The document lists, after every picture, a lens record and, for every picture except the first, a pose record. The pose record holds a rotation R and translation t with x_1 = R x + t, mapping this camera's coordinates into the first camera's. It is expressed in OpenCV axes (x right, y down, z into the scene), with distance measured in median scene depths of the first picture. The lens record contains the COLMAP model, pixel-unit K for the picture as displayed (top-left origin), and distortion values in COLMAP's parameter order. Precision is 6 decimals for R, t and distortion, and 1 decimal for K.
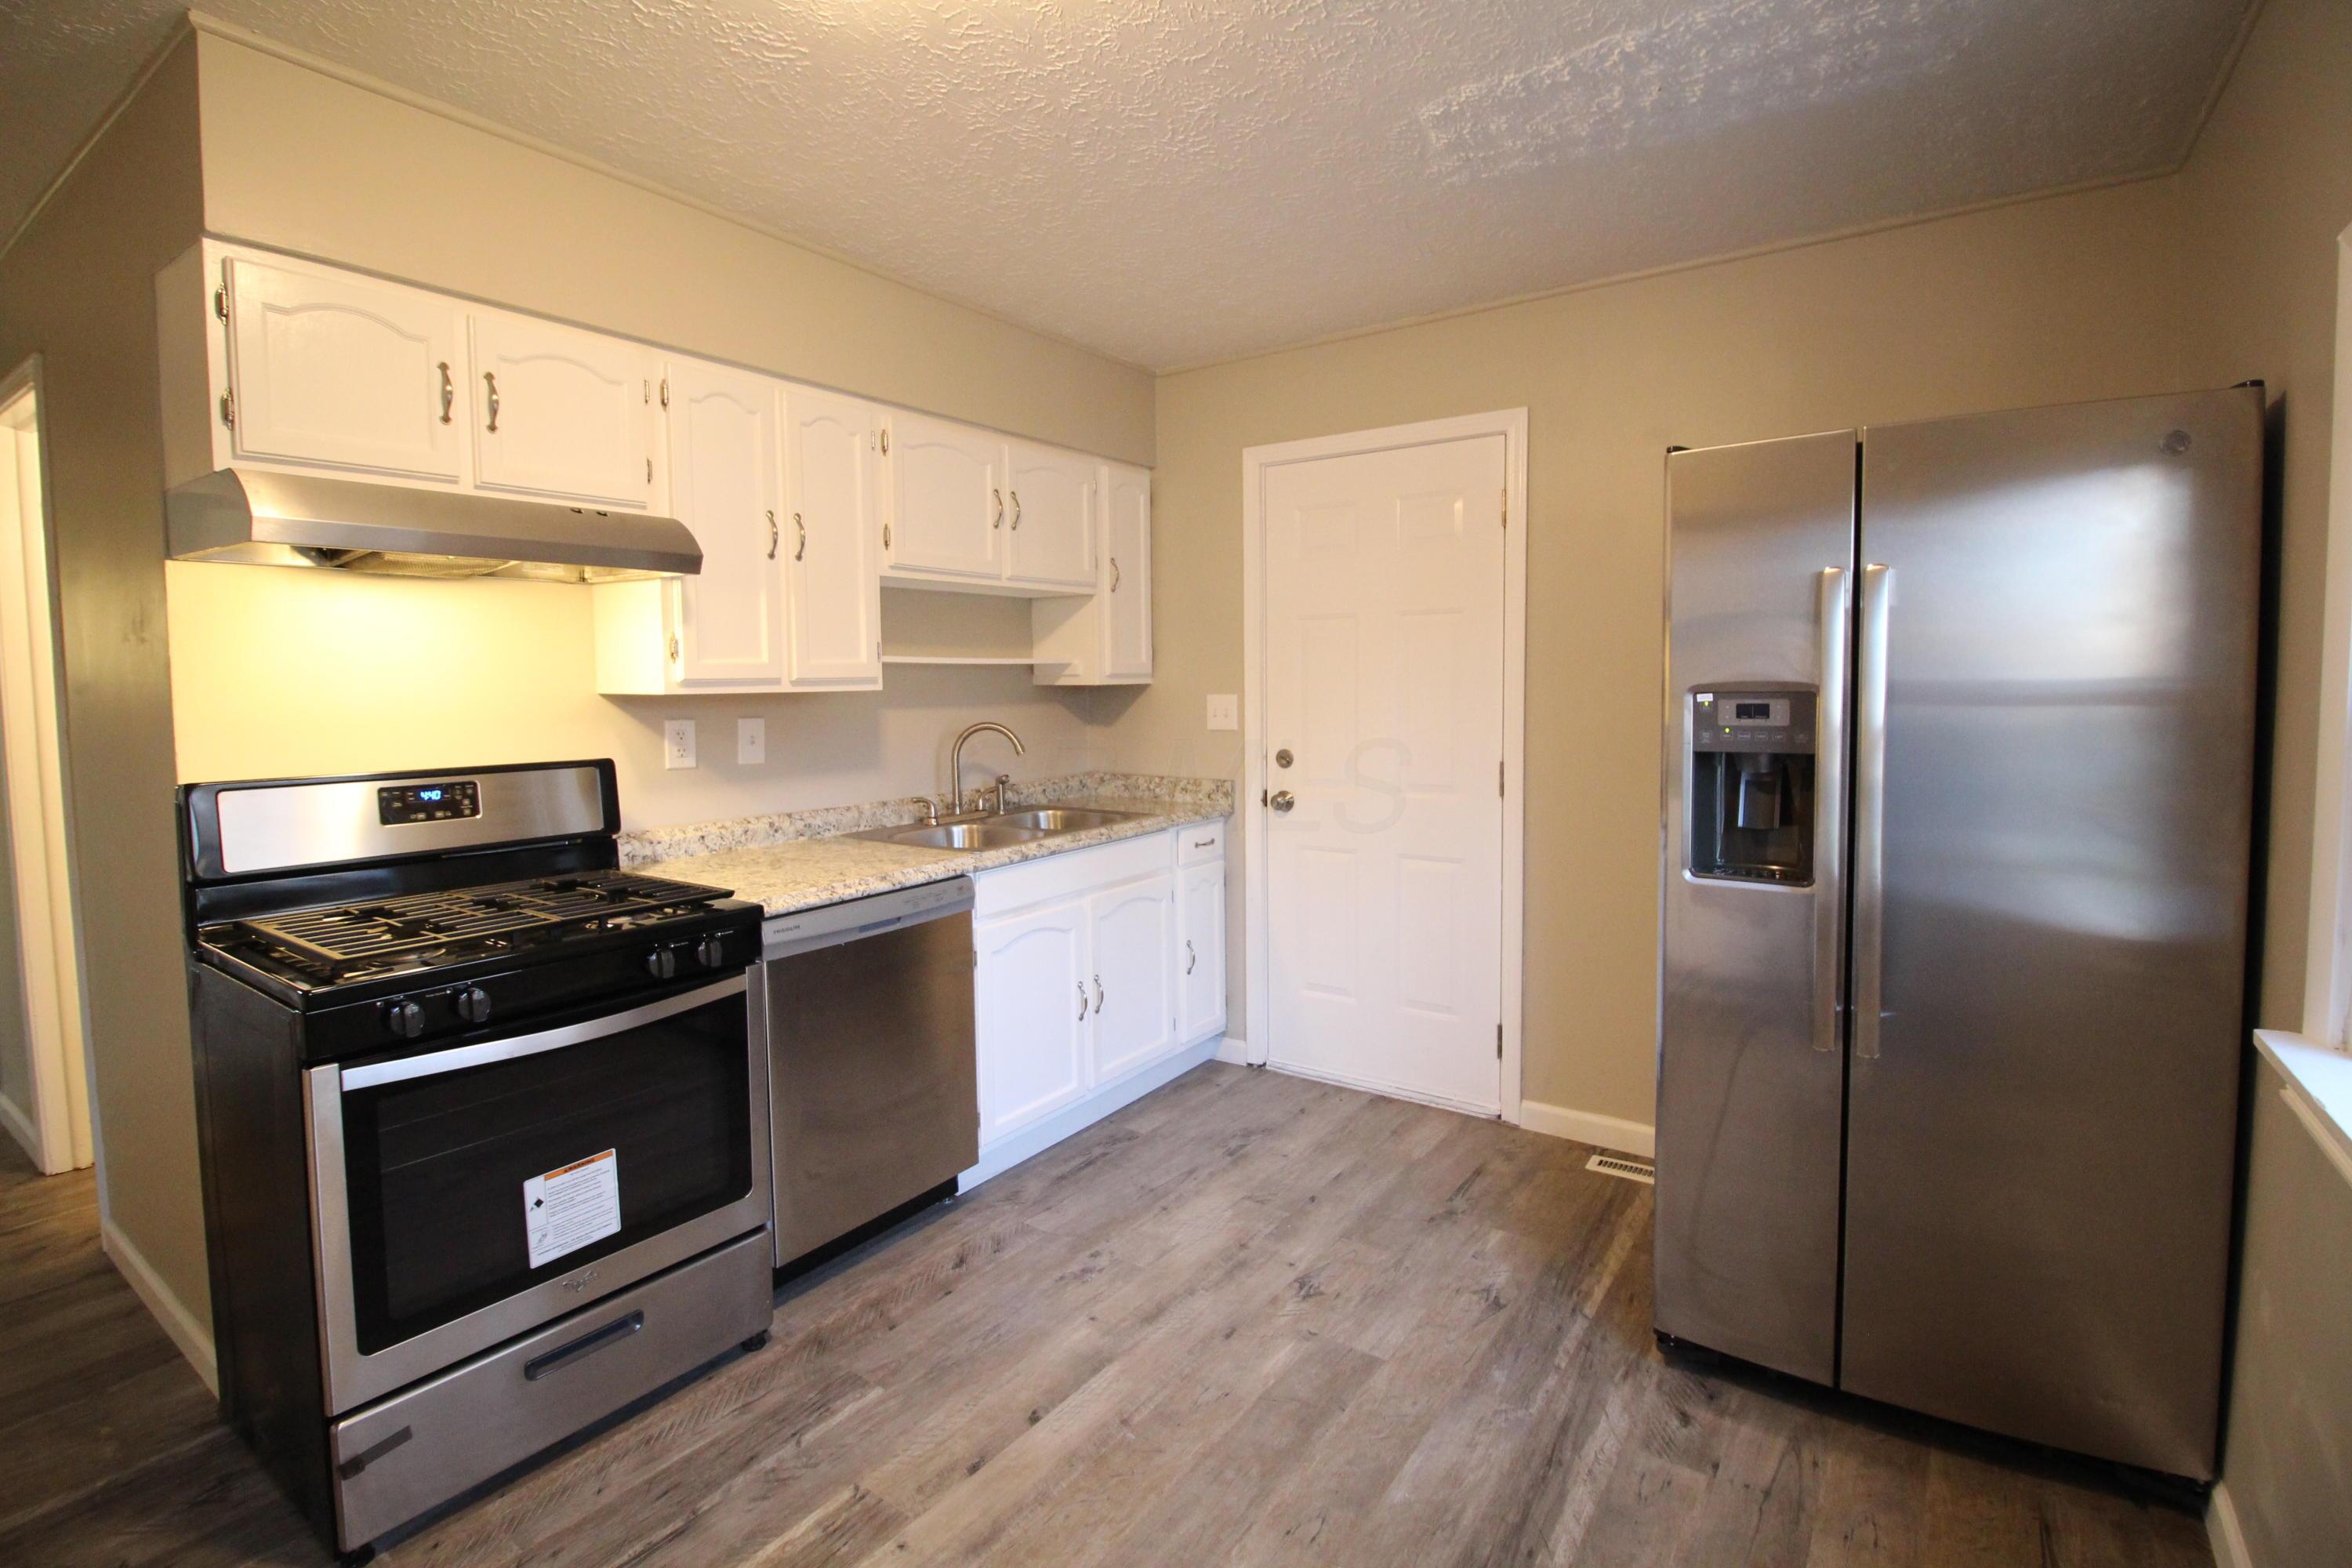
lens RADIAL K [[1086.9, 0, 1183.7], [0, 1086.9, 753.1], [0, 0, 1]] dist [-0.004769, -0.009553]
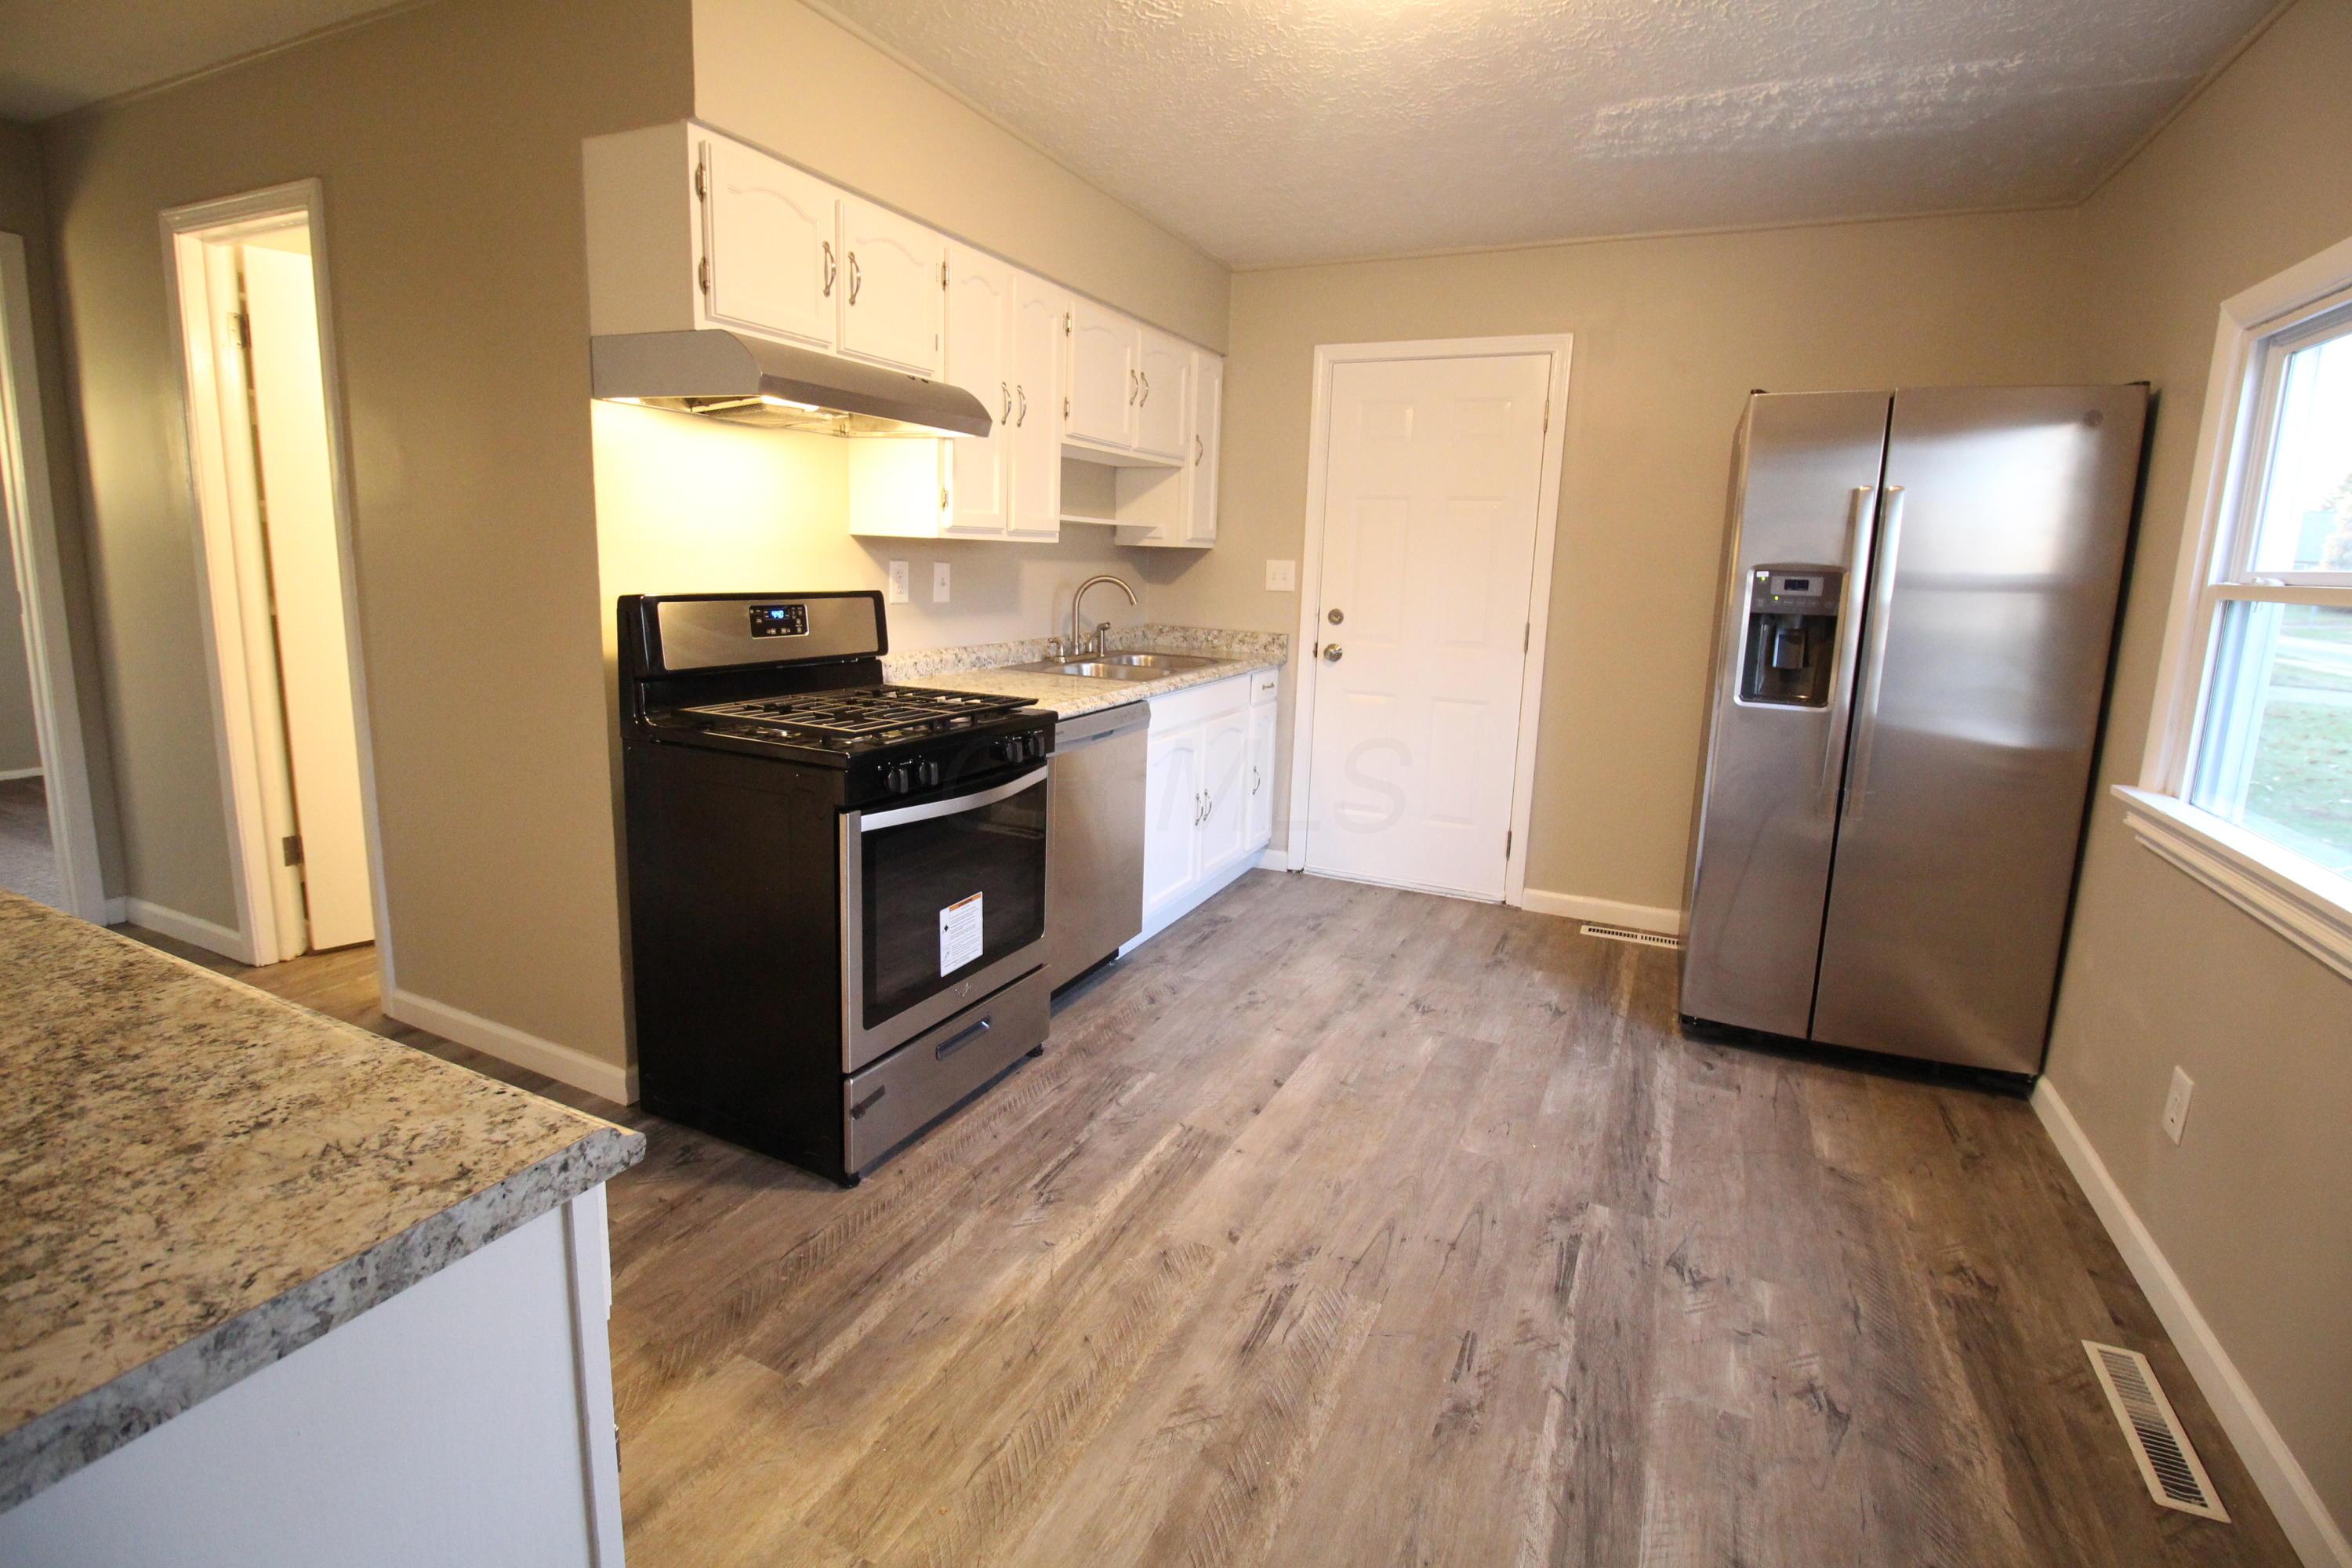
lens RADIAL K [[1086.9, 0, 1174.4], [0, 1086.9, 748.5], [0, 0, 1]] dist [-0.004769, -0.009553]
pose [[0.985921, 0.013957, 0.166627, -0.452968], [-0.032375, 0.993587, 0.108335, 0.041246], [-0.164047, -0.112205, 0.980050, -0.253315]]
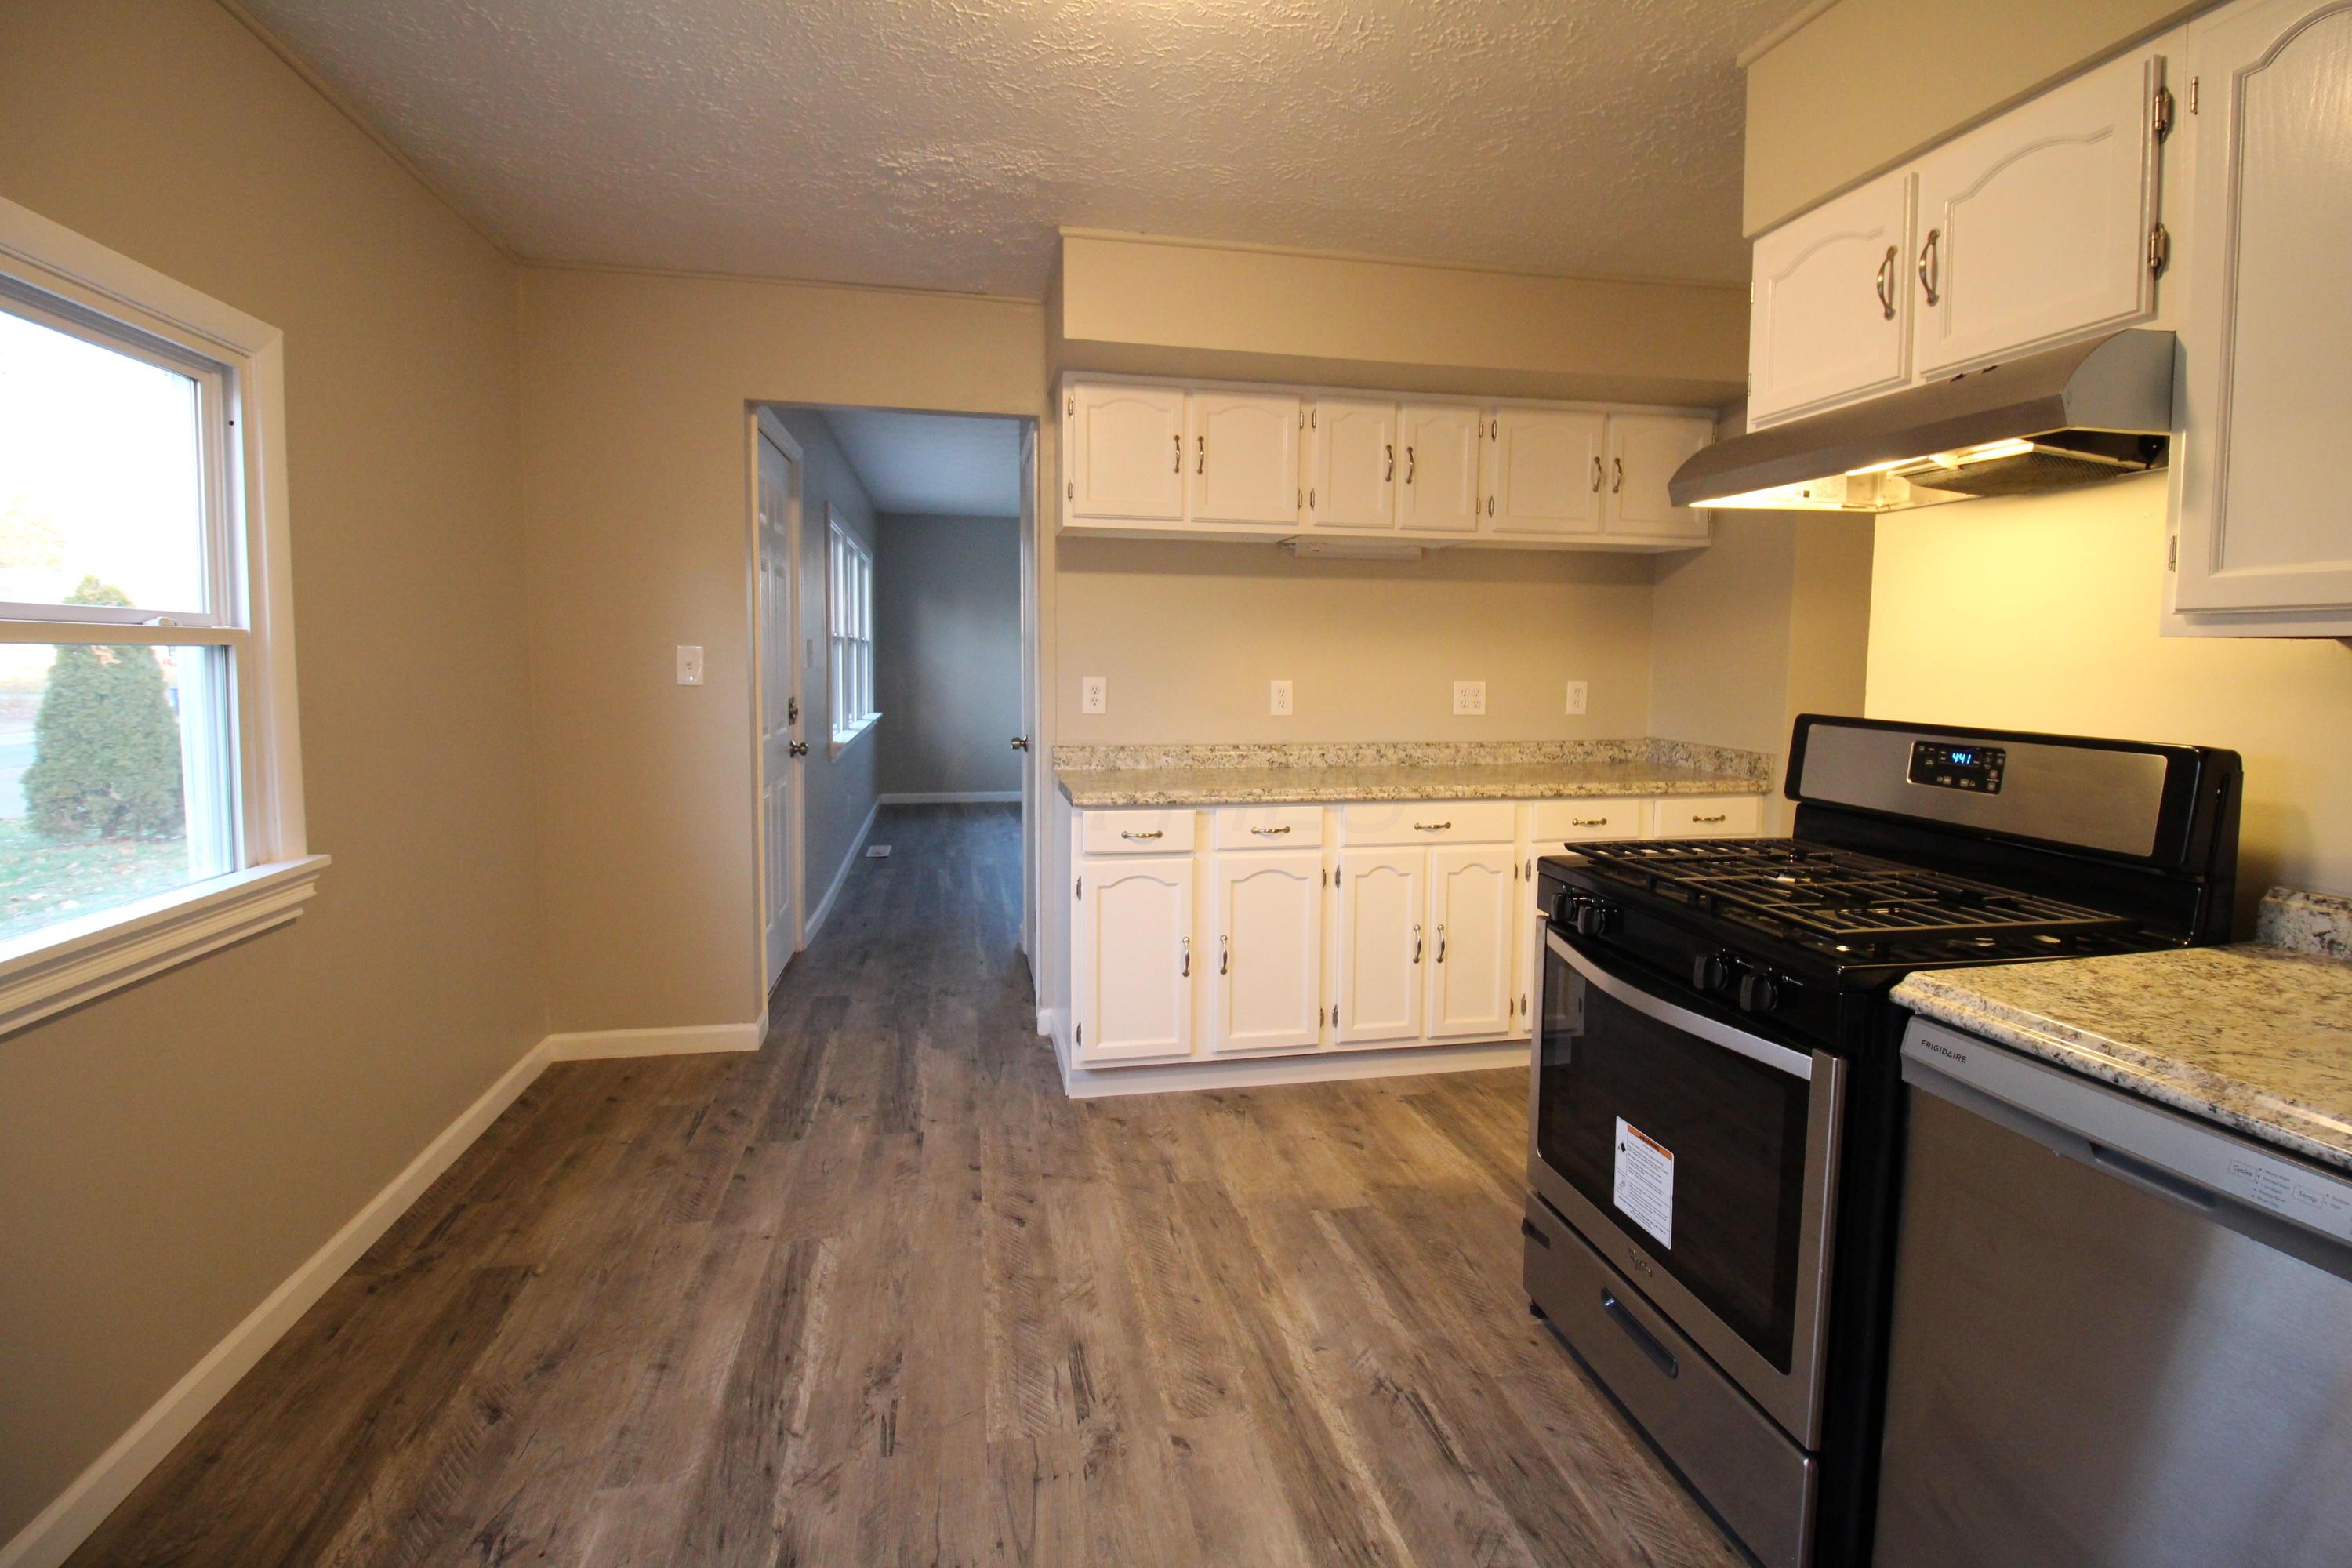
lens RADIAL K [[1086.9, 0, 1184.8], [0, 1086.9, 742.3], [0, 0, 1]] dist [-0.004769, -0.009553]
pose [[-0.687816, 0.061074, -0.723311, 0.309889], [-0.054777, 0.989246, 0.135617, -0.052047], [0.723815, 0.132900, -0.677074, 1.103580]]
